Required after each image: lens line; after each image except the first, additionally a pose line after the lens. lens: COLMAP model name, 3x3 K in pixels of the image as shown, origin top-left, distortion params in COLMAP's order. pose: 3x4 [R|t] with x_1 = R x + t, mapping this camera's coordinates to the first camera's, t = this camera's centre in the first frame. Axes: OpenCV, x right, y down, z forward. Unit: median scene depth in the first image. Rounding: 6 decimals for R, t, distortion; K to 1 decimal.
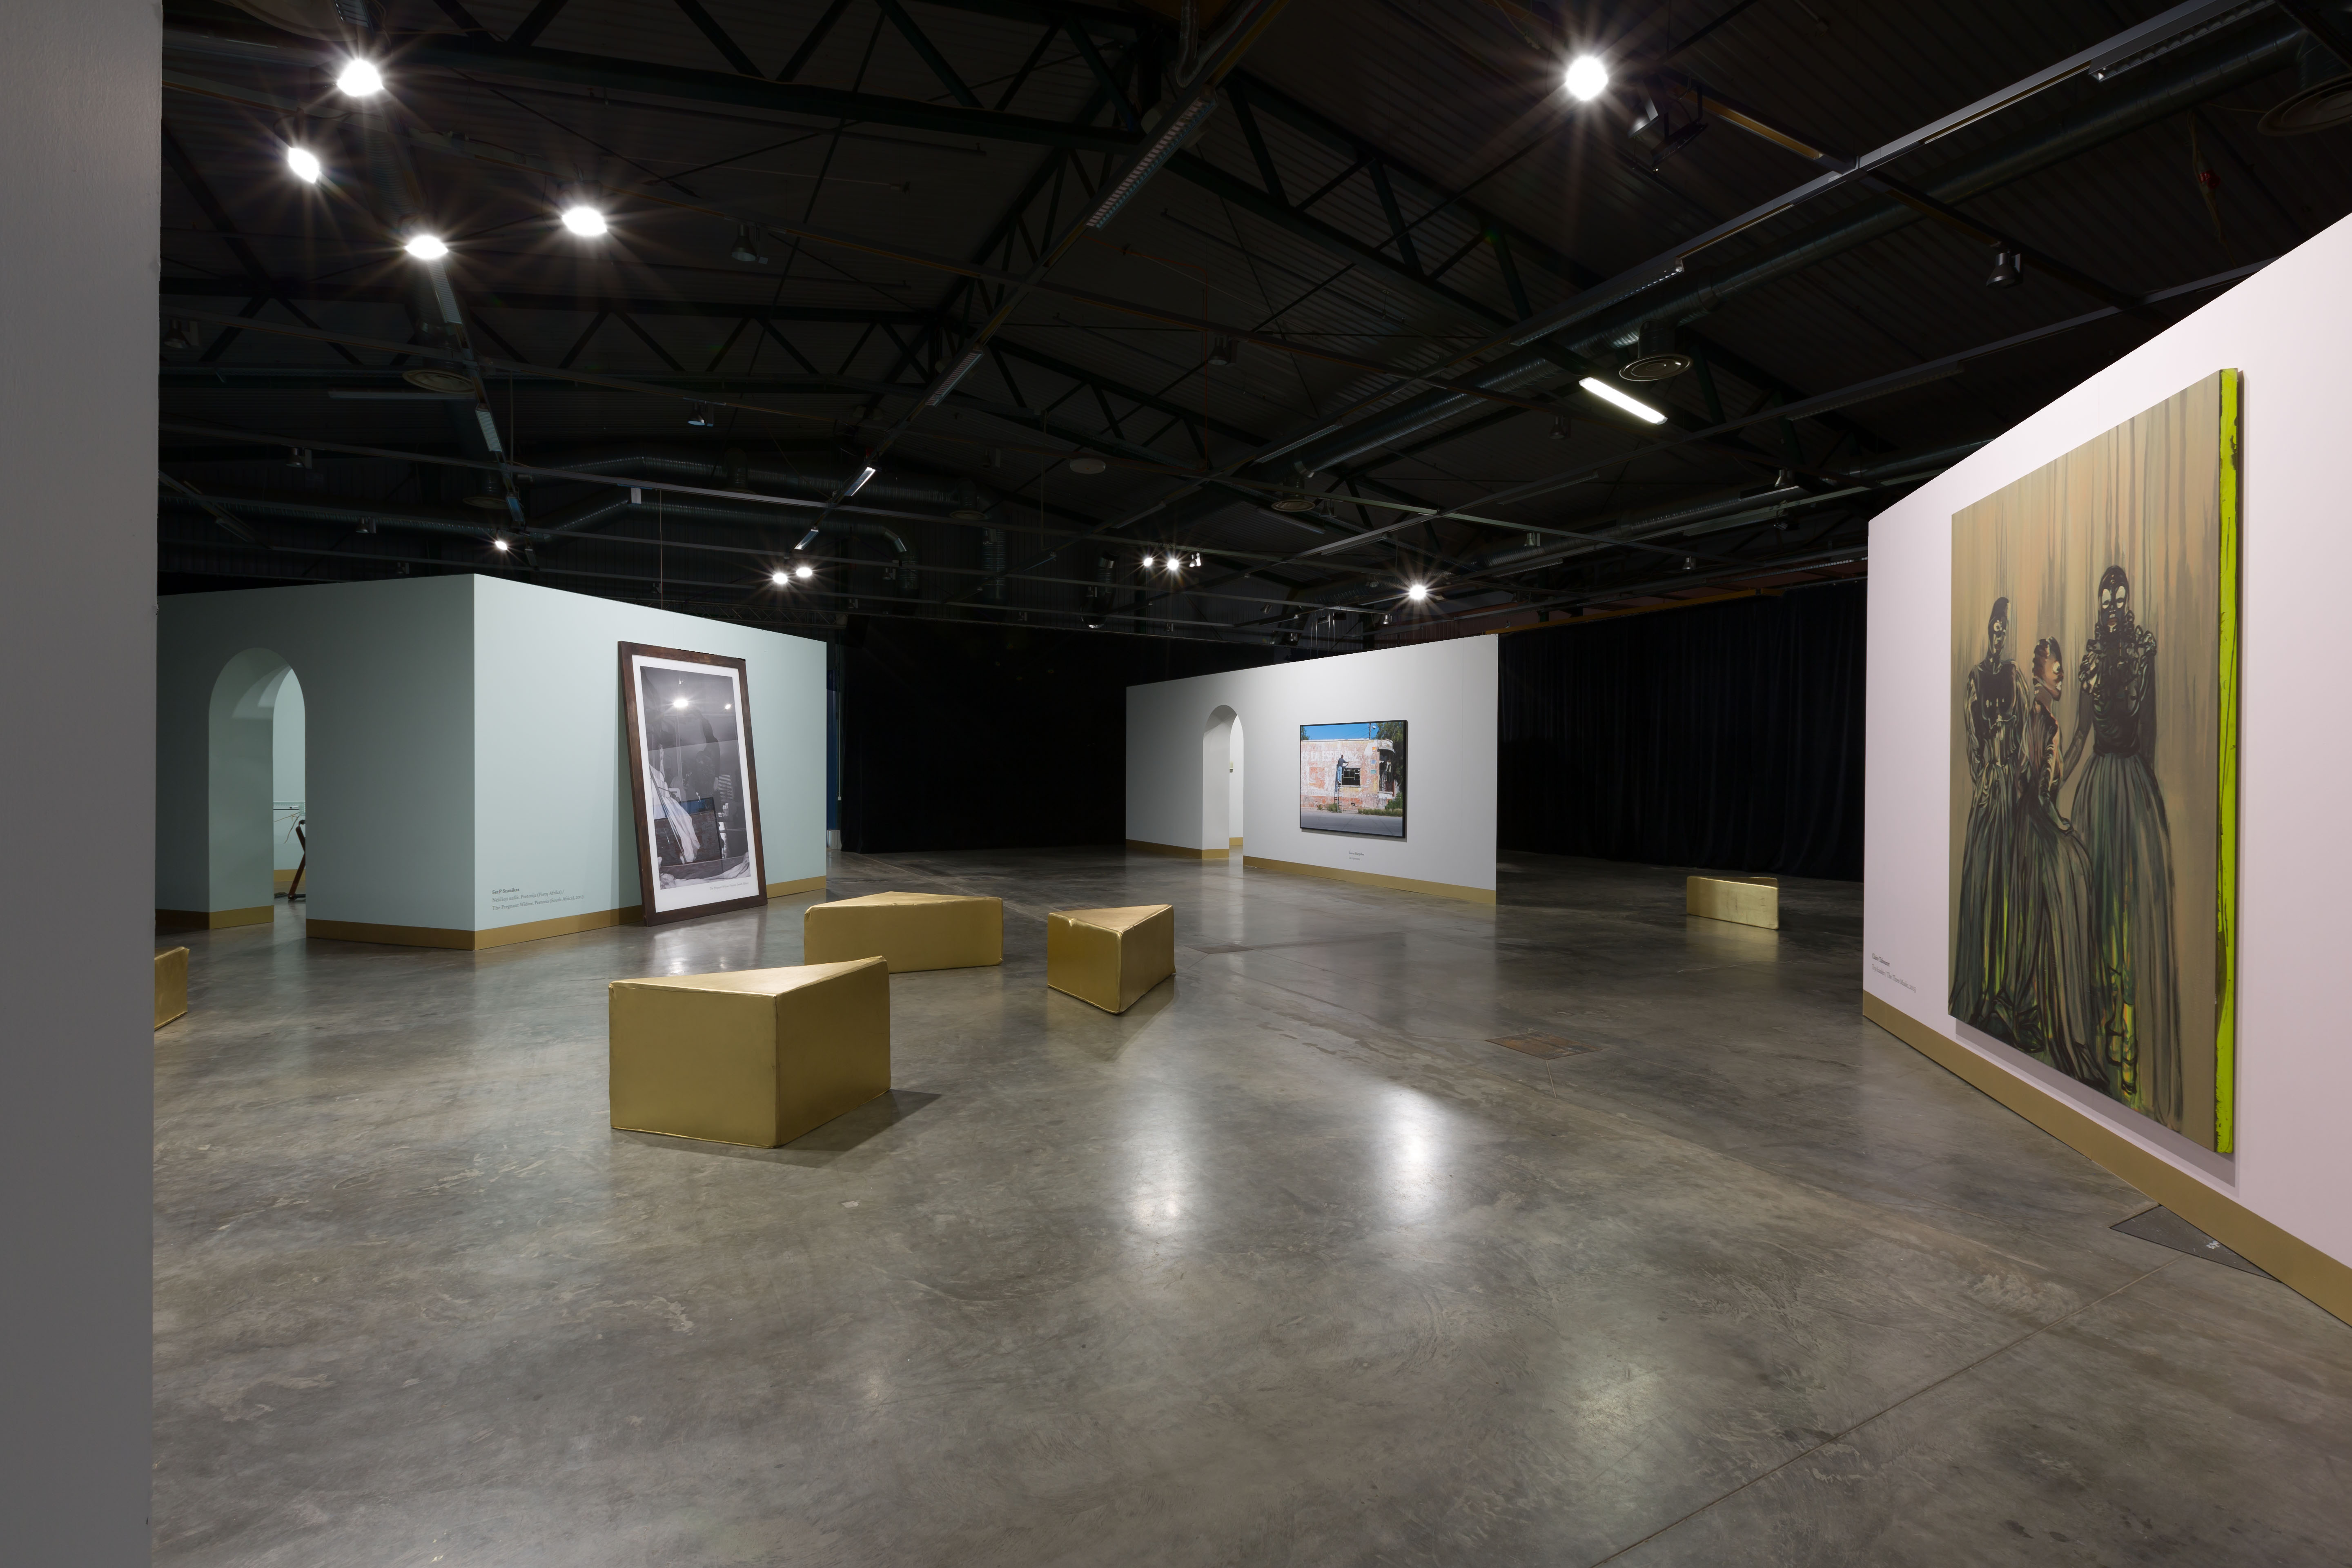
lens RADIAL K [[1051.7, 0, 1161.8], [0, 1051.7, 775.4], [0, 0, 1]] dist [-0.002602, 0.001429]
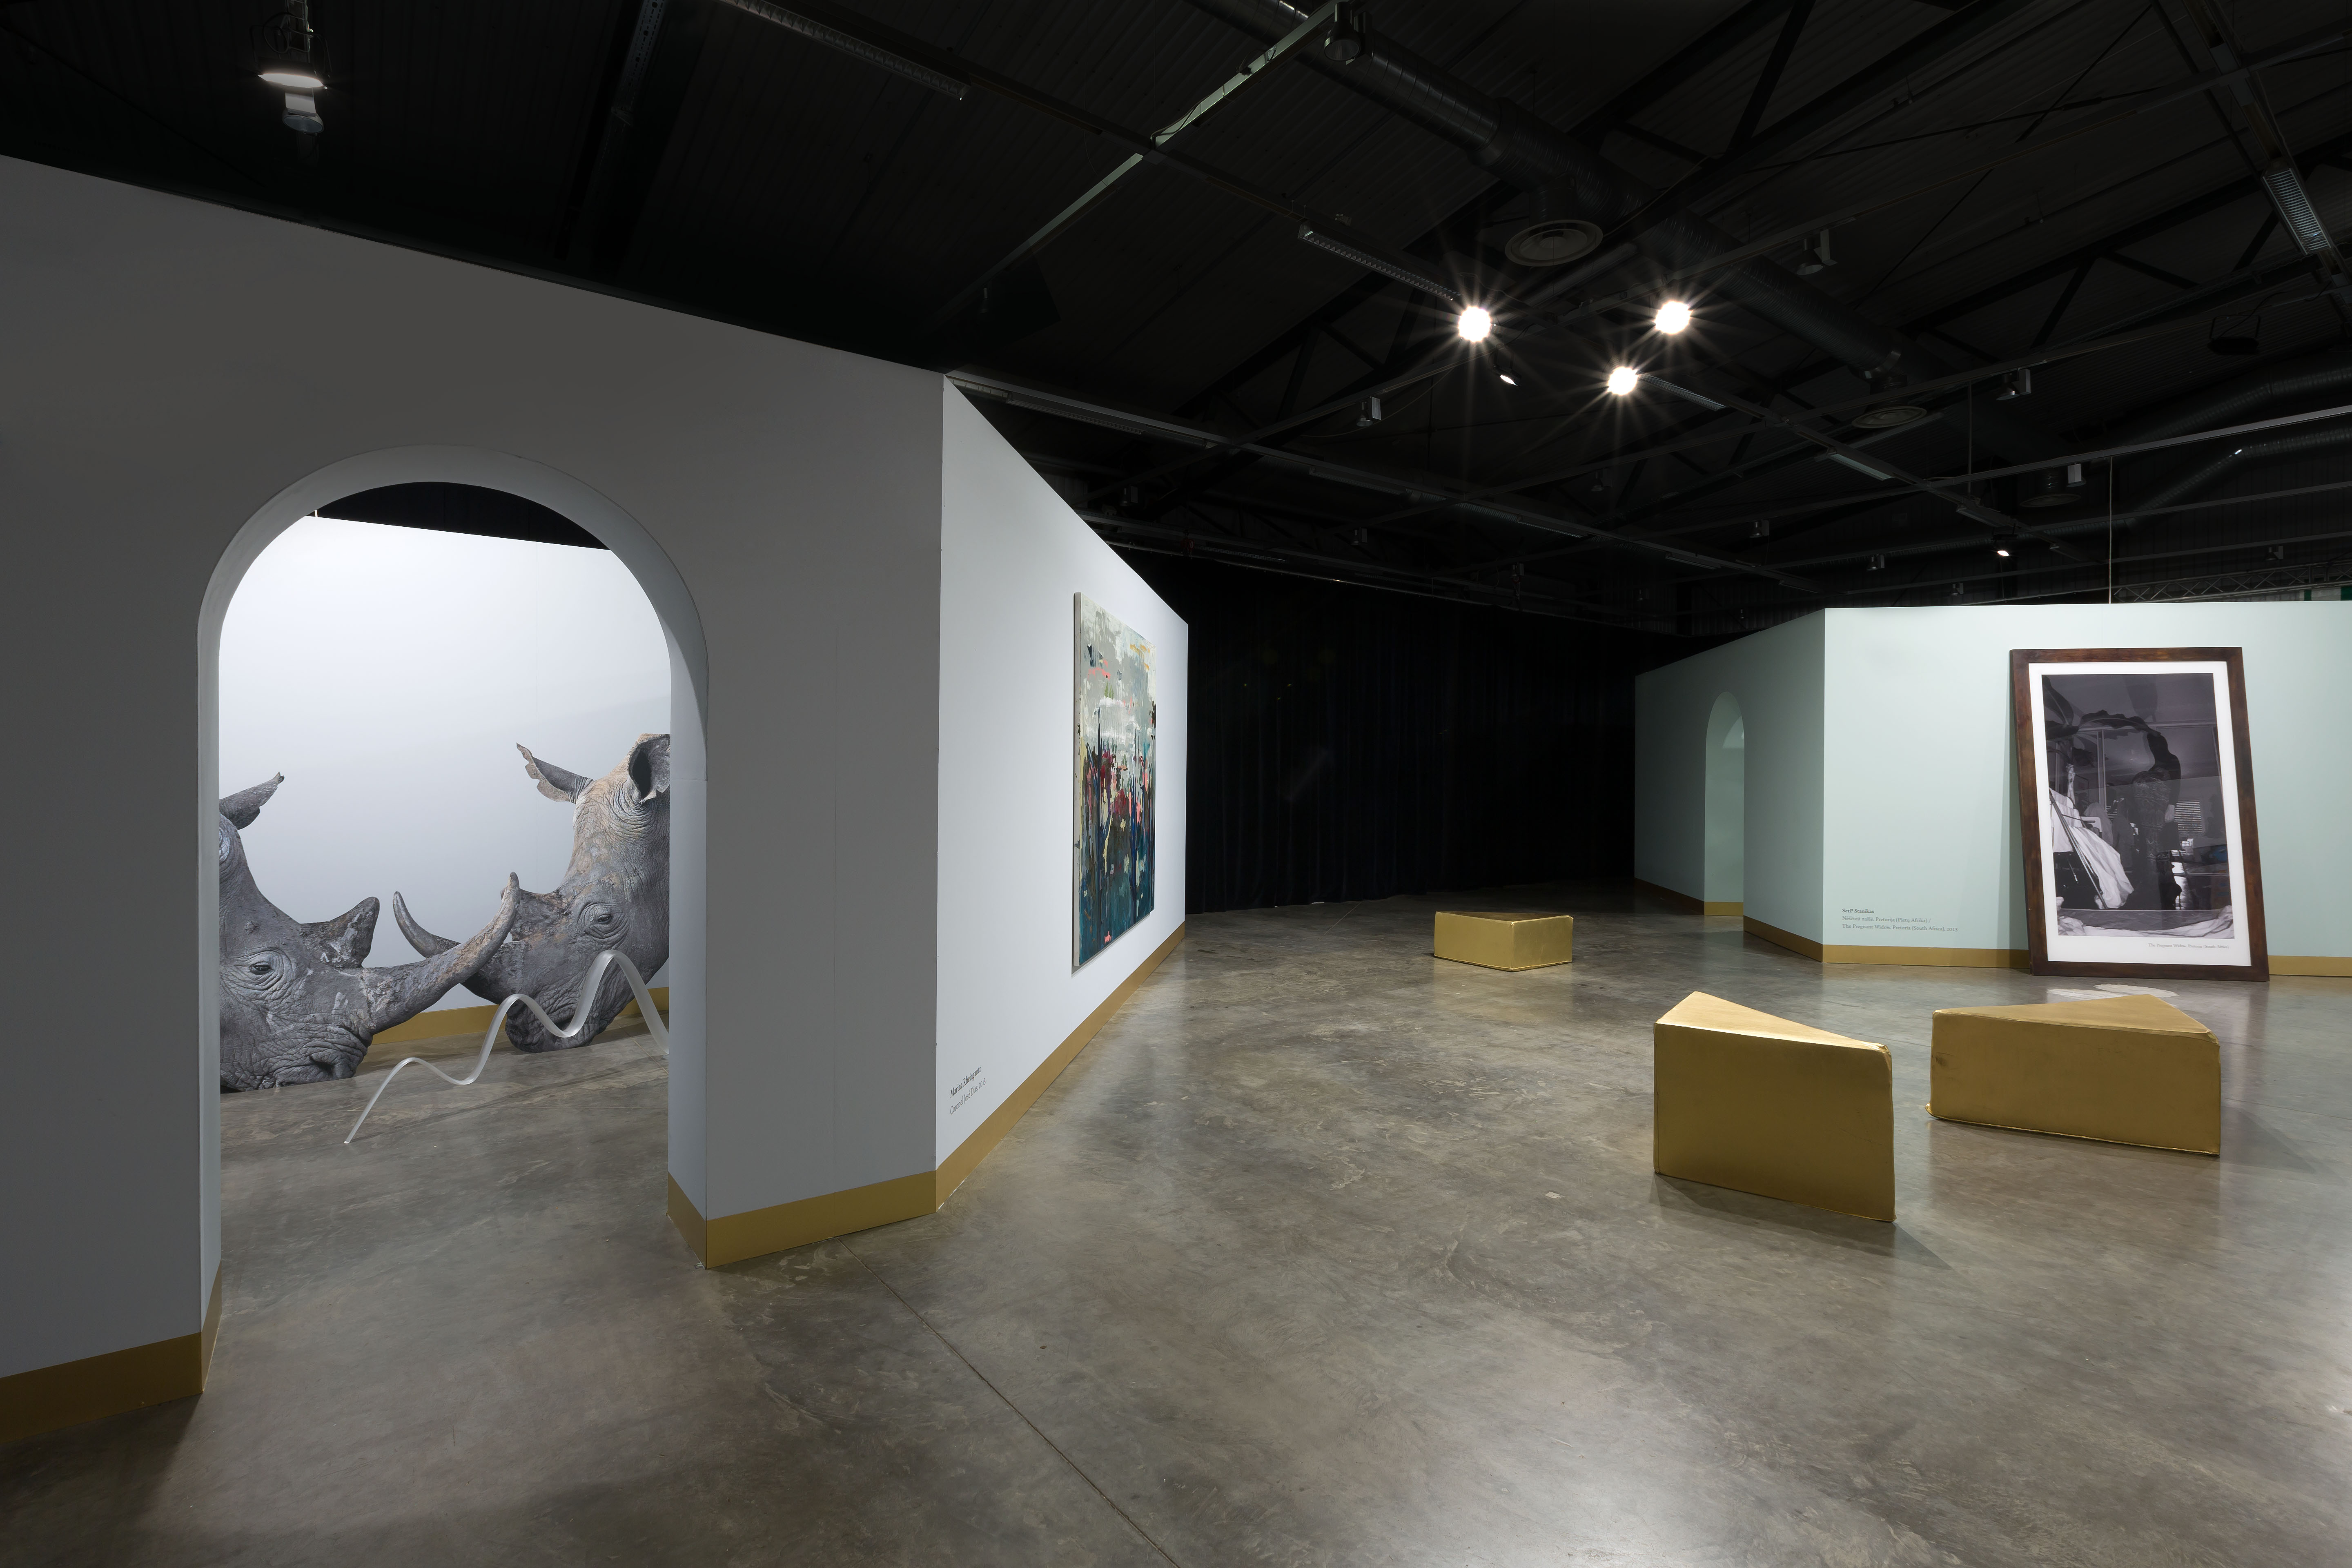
lens RADIAL K [[1100.2, 0, 1186.9], [0, 1100.2, 777.2], [0, 0, 1]] dist [-0.004539, -0.003351]
pose [[0.154670, 0.000760, -0.987966, 0.291229], [-0.011446, 0.999934, -0.001023, -0.010497], [0.987900, 0.011467, 0.154669, 0.158708]]
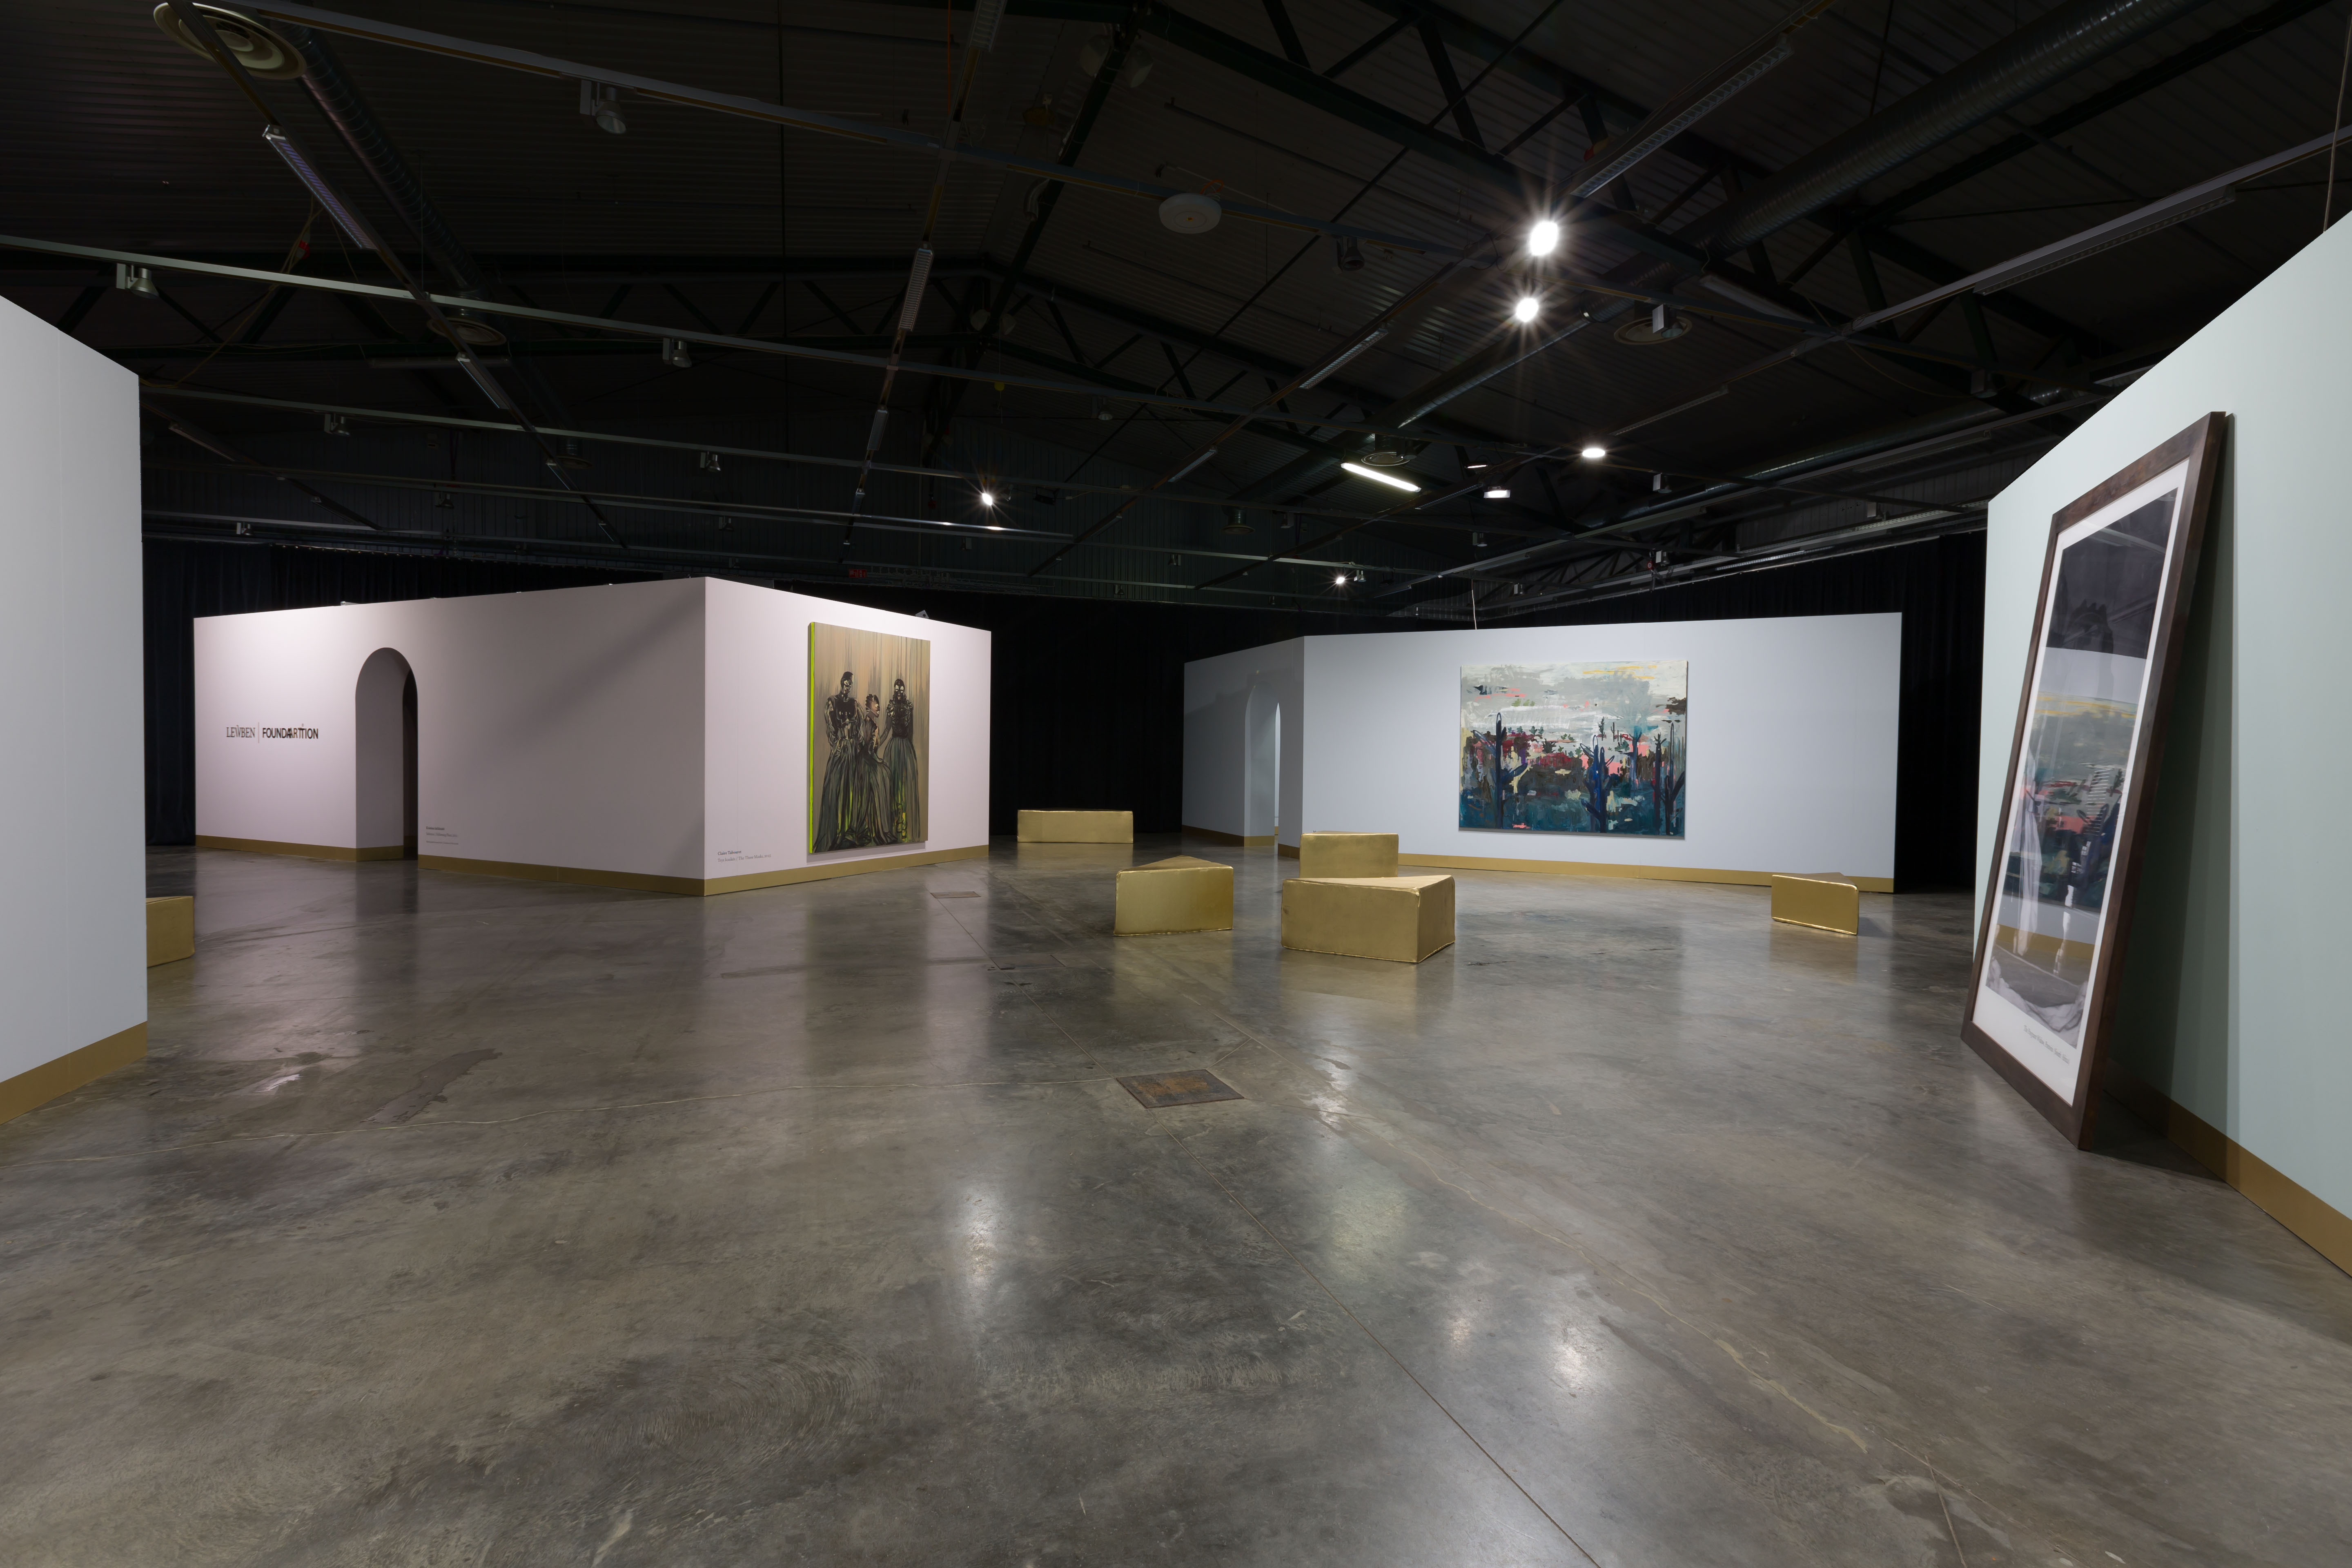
lens RADIAL K [[1051.7, 0, 1171.3], [0, 1051.7, 777.5], [0, 0, 1]] dist [-0.002602, 0.001429]
pose [[-0.989433, -0.021767, 0.143347, -0.147598], [-0.017724, 0.999410, 0.029419, -0.002496], [-0.143903, 0.026567, -0.989235, 1.556905]]
